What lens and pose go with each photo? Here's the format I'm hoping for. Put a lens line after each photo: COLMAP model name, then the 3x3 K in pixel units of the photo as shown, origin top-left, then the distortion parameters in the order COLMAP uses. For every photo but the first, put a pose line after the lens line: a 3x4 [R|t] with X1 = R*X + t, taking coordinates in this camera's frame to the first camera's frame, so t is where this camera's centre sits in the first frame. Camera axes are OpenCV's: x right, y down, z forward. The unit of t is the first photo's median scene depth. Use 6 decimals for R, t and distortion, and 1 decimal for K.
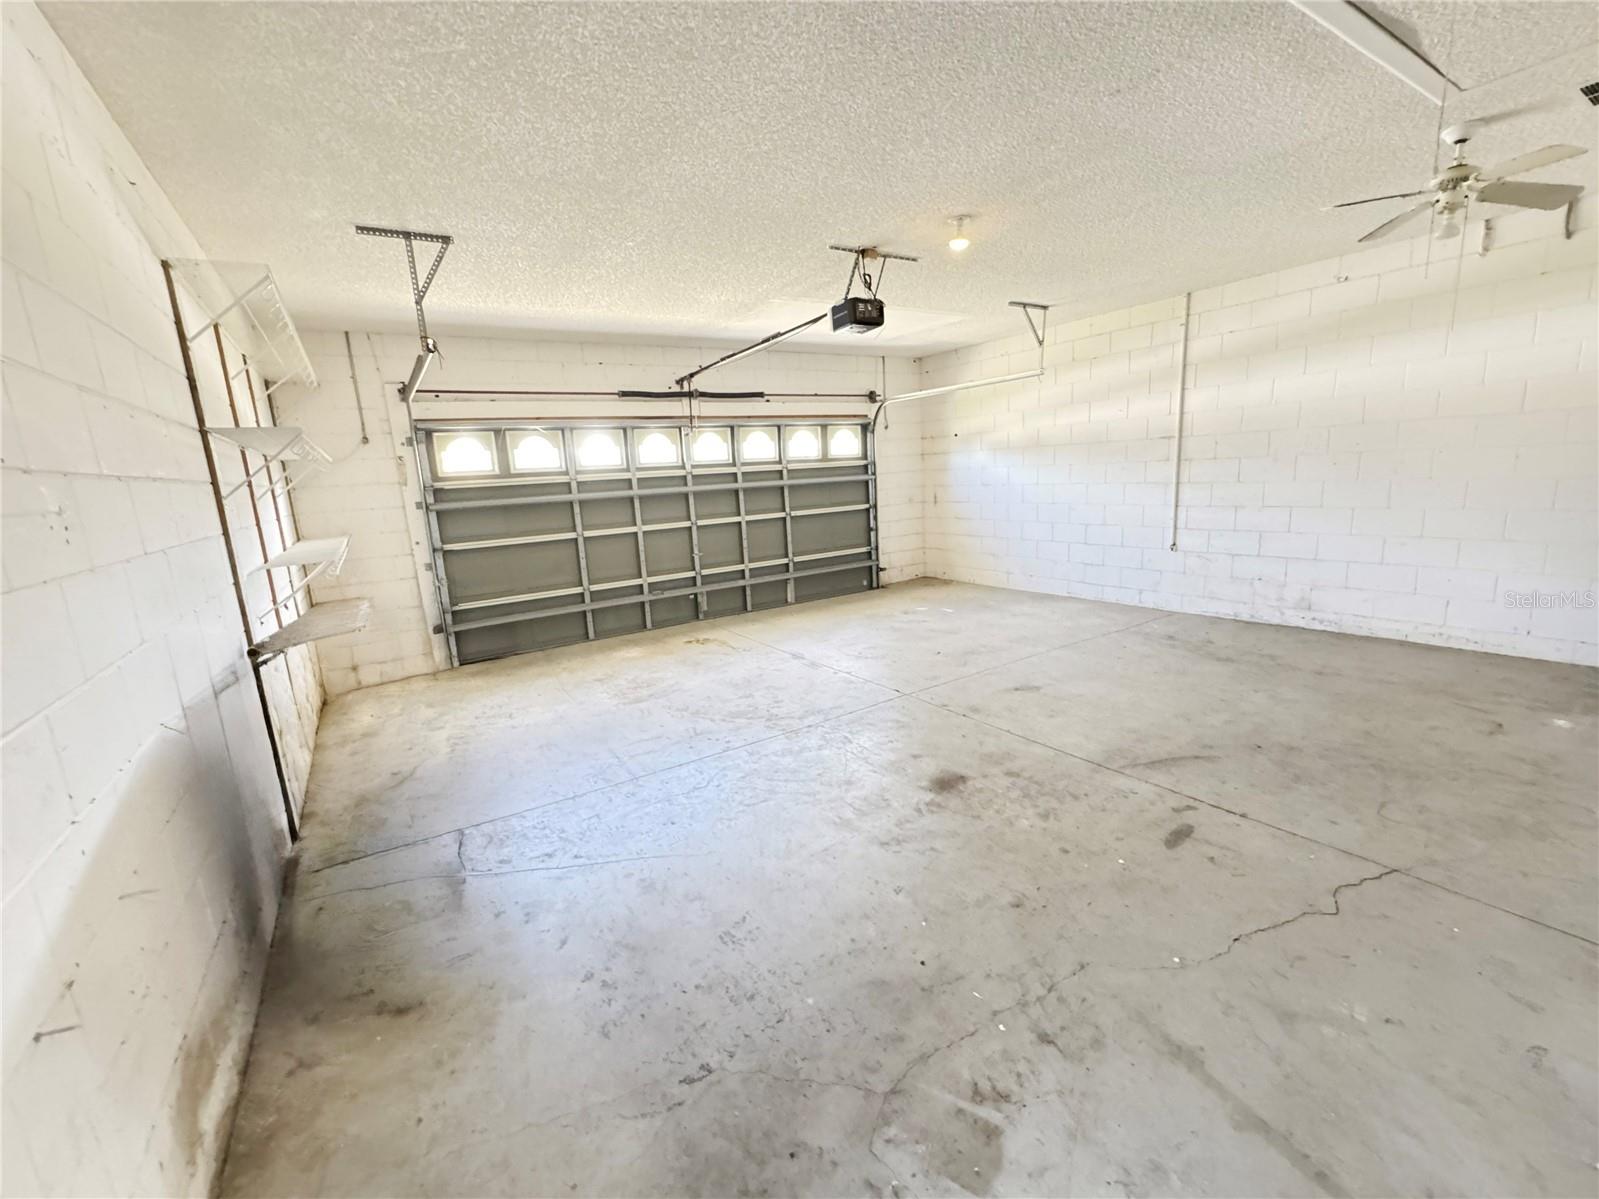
lens RADIAL K [[658.6, 0, 791.8], [0, 658.6, 602.3], [0, 0, 1]] dist [-0.002748, 0.001096]
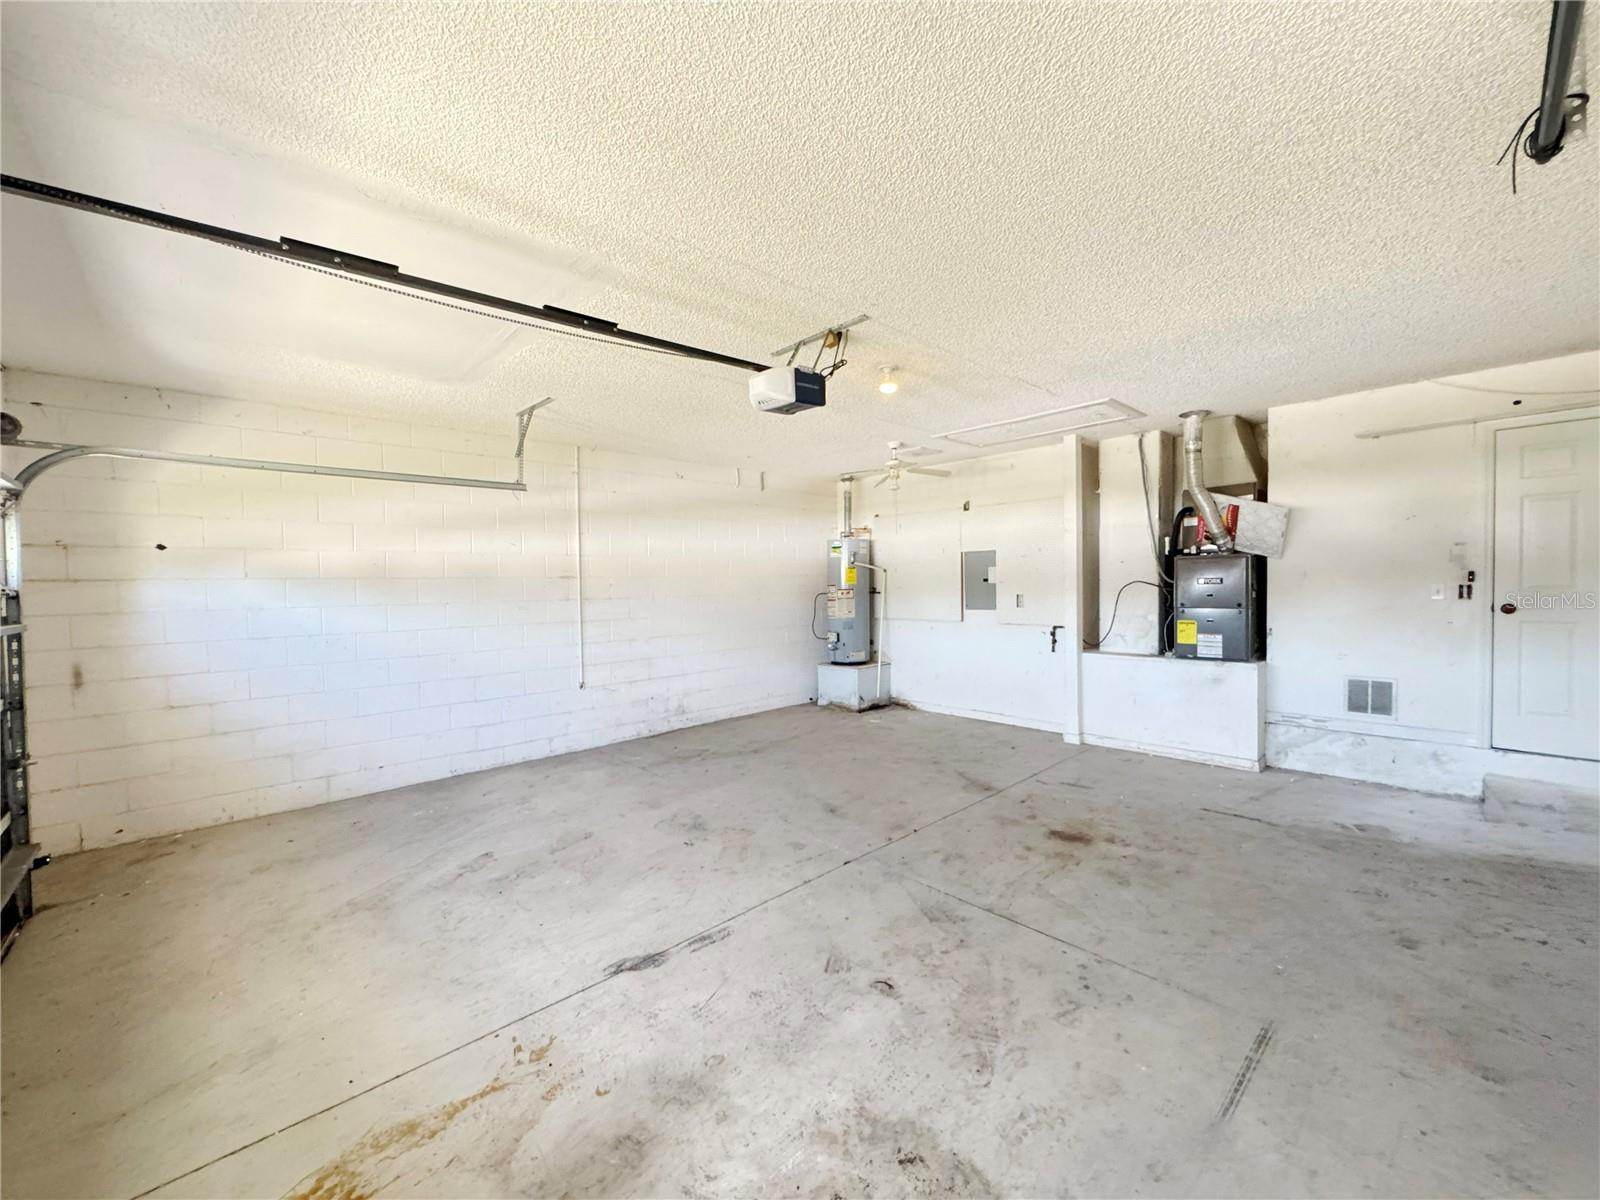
lens RADIAL K [[659.1, 0, 791.9], [0, 659.1, 599.4], [0, 0, 1]] dist [-0.002748, 0.001096]
pose [[-0.191253, 0.034813, 0.980923, -0.586117], [0.223361, 0.974695, 0.008957, -0.186993], [-0.955789, 0.220813, -0.194189, 1.088229]]
